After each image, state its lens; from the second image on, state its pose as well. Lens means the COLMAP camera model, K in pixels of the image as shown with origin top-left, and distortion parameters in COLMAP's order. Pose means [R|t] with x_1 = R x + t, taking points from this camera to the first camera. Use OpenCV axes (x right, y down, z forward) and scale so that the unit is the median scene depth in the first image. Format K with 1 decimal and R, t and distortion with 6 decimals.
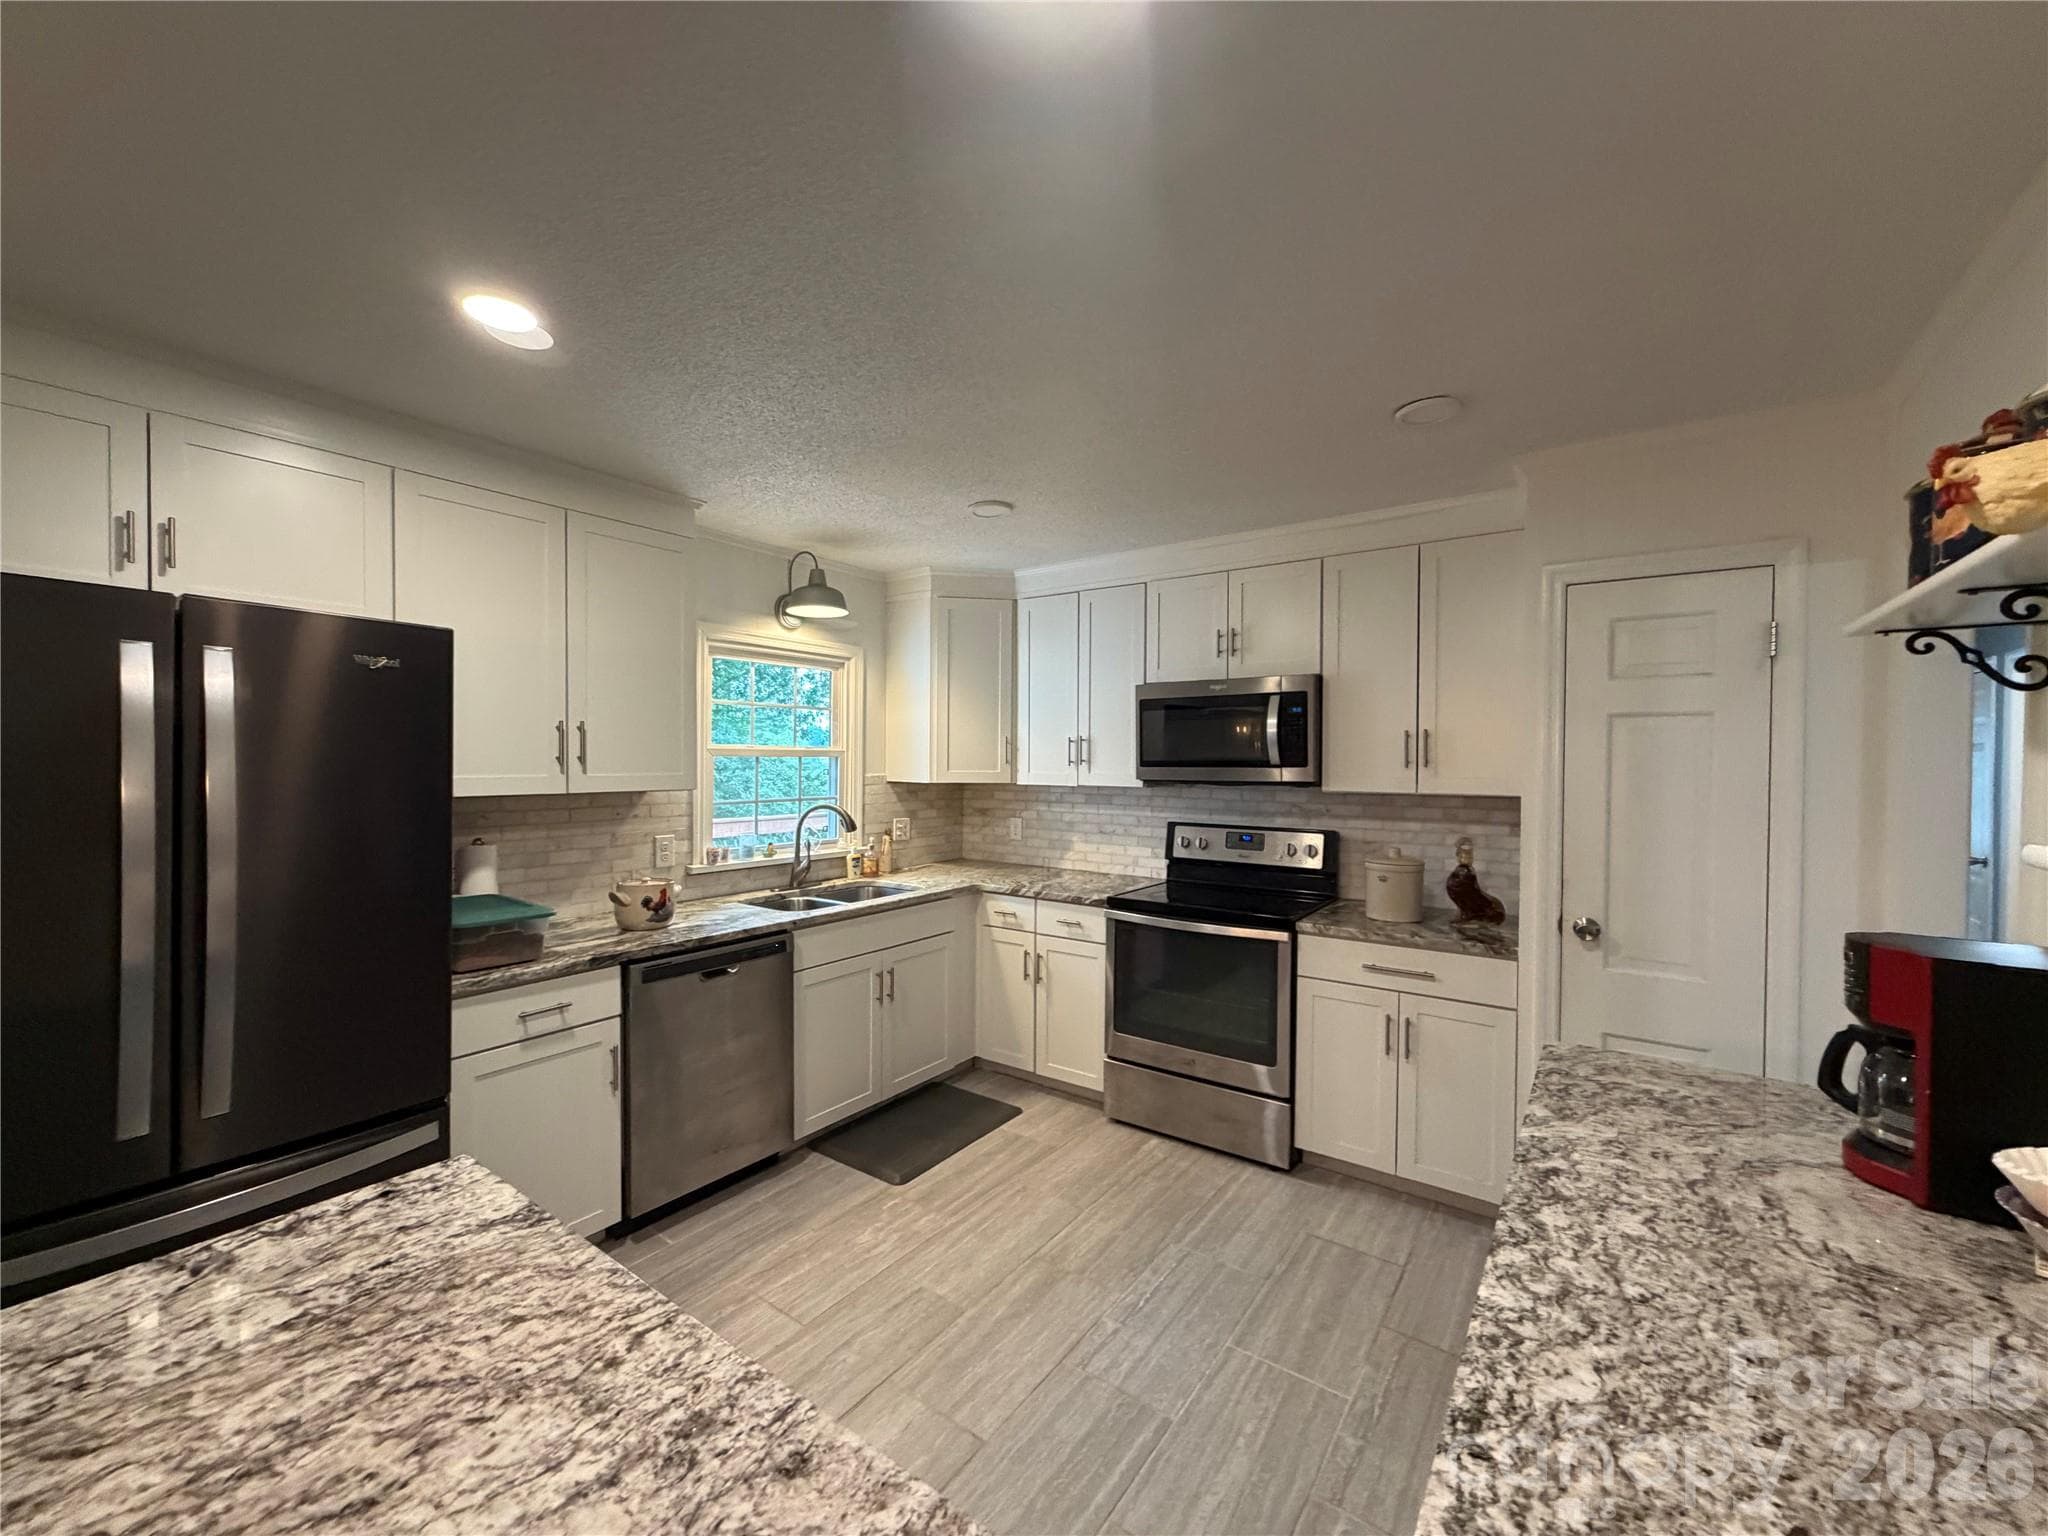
lens RADIAL K [[817.8, 0, 1023.2], [0, 817.8, 763.9], [0, 0, 1]] dist [0.000312, -0.000012]
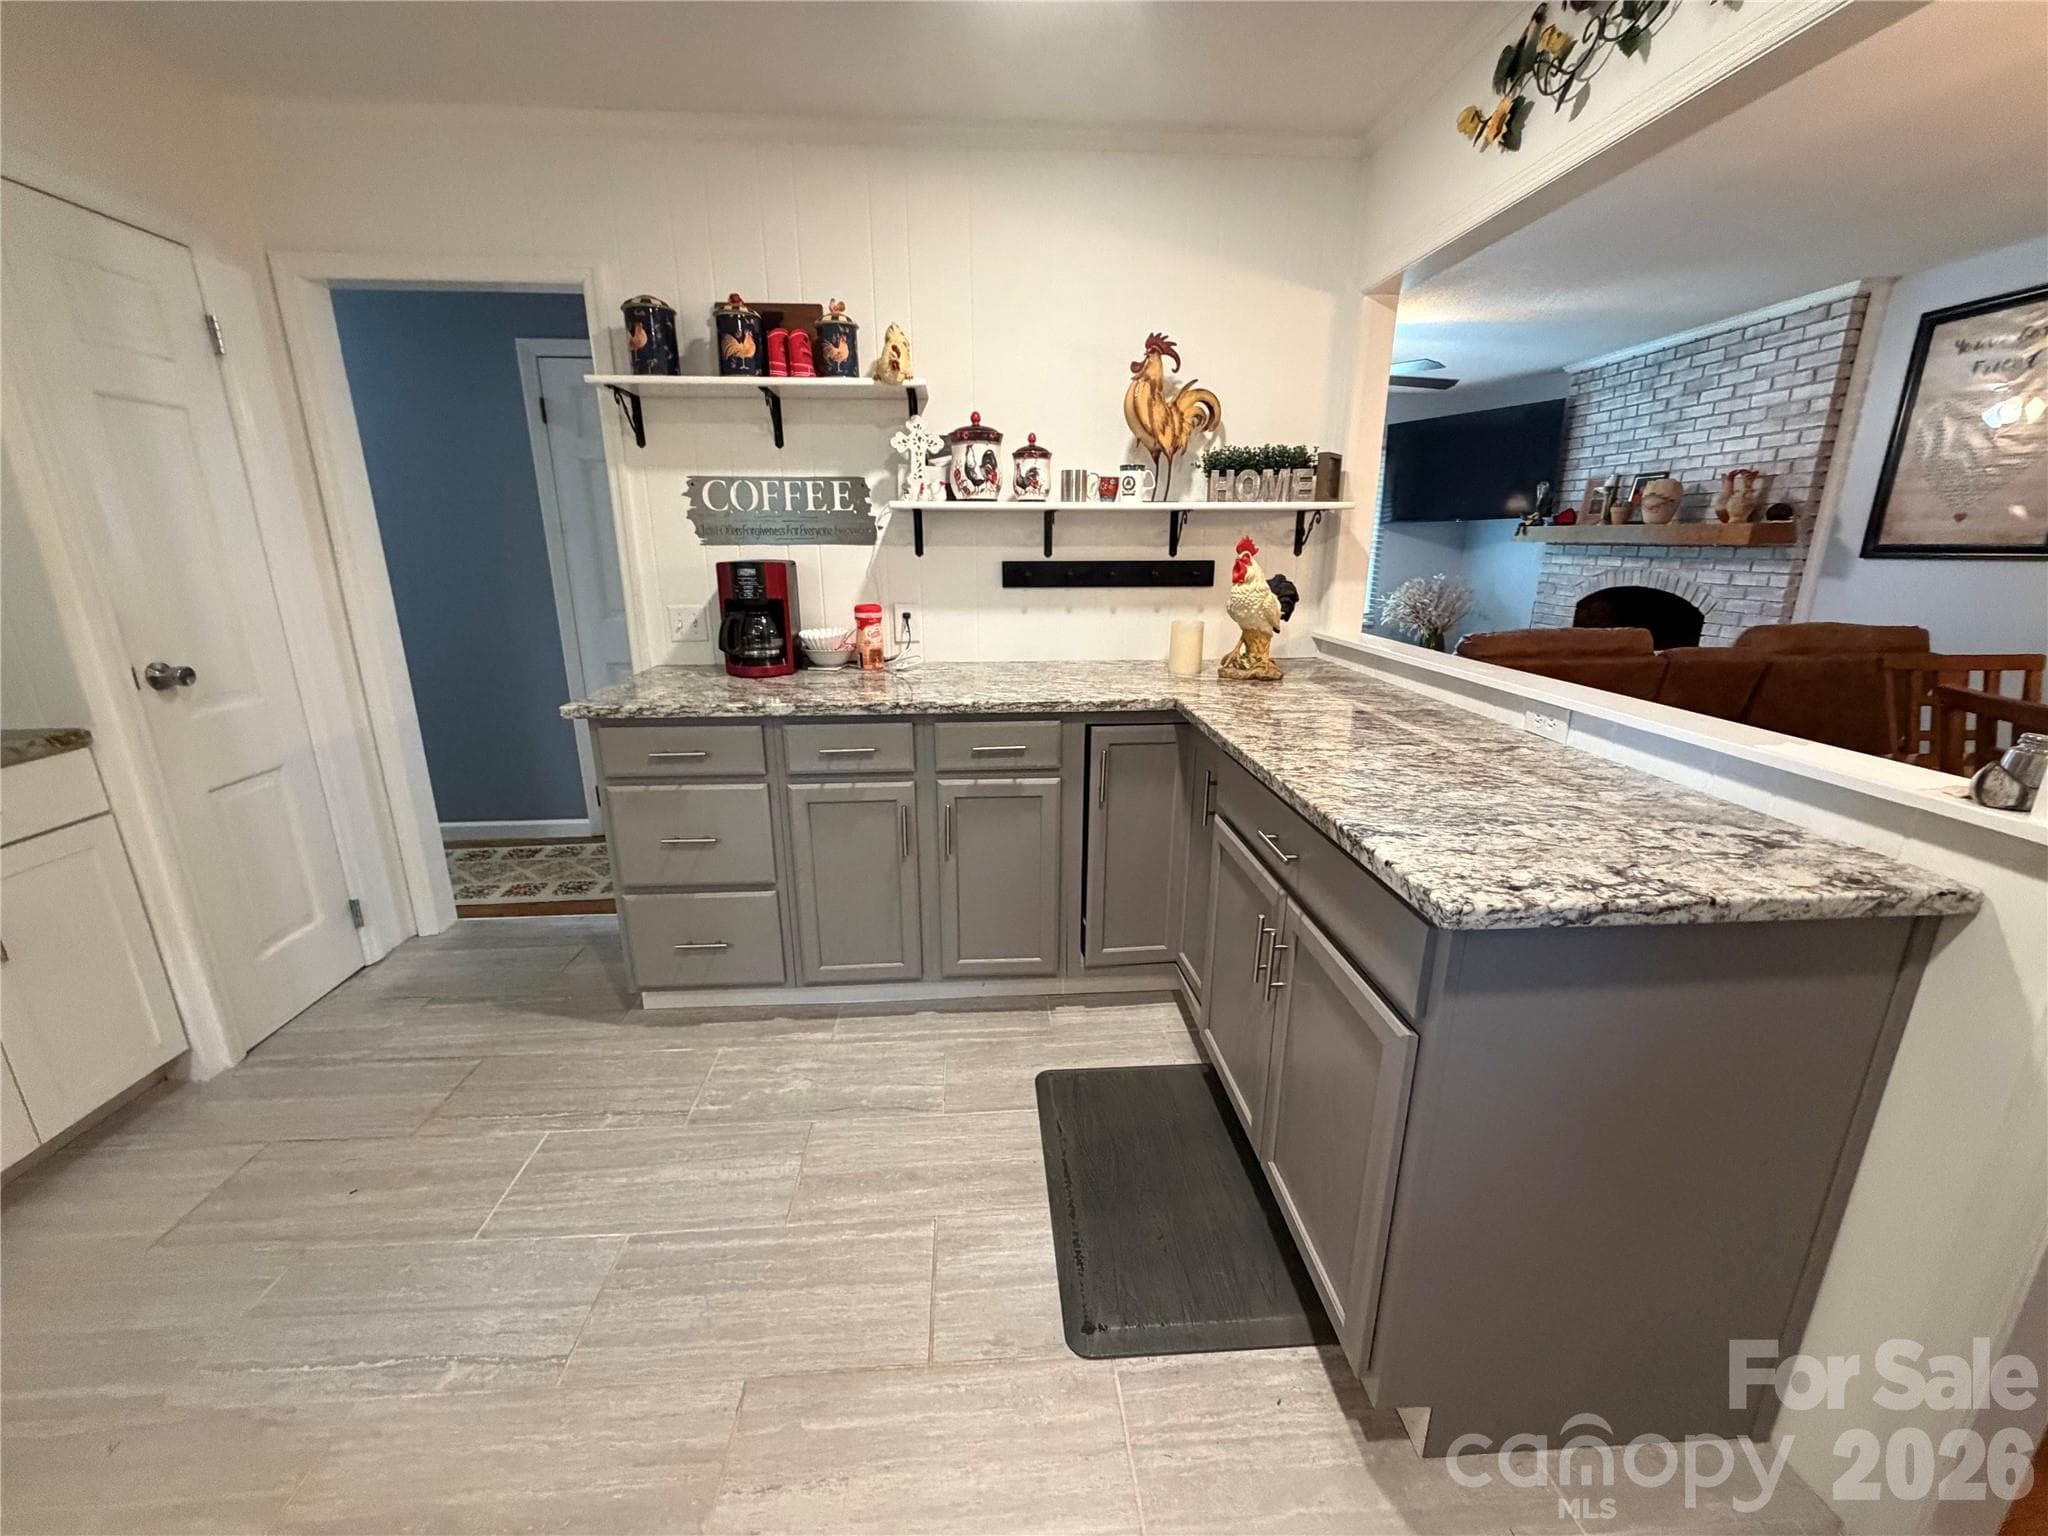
lens RADIAL K [[817.8, 0, 1020.1], [0, 817.8, 767.7], [0, 0, 1]] dist [0.000312, -0.000012]
pose [[-0.641199, -0.214614, 0.736753, -1.254770], [0.002059, 0.959611, 0.281323, 0.166981], [-0.767372, 0.181901, -0.614860, 2.297071]]
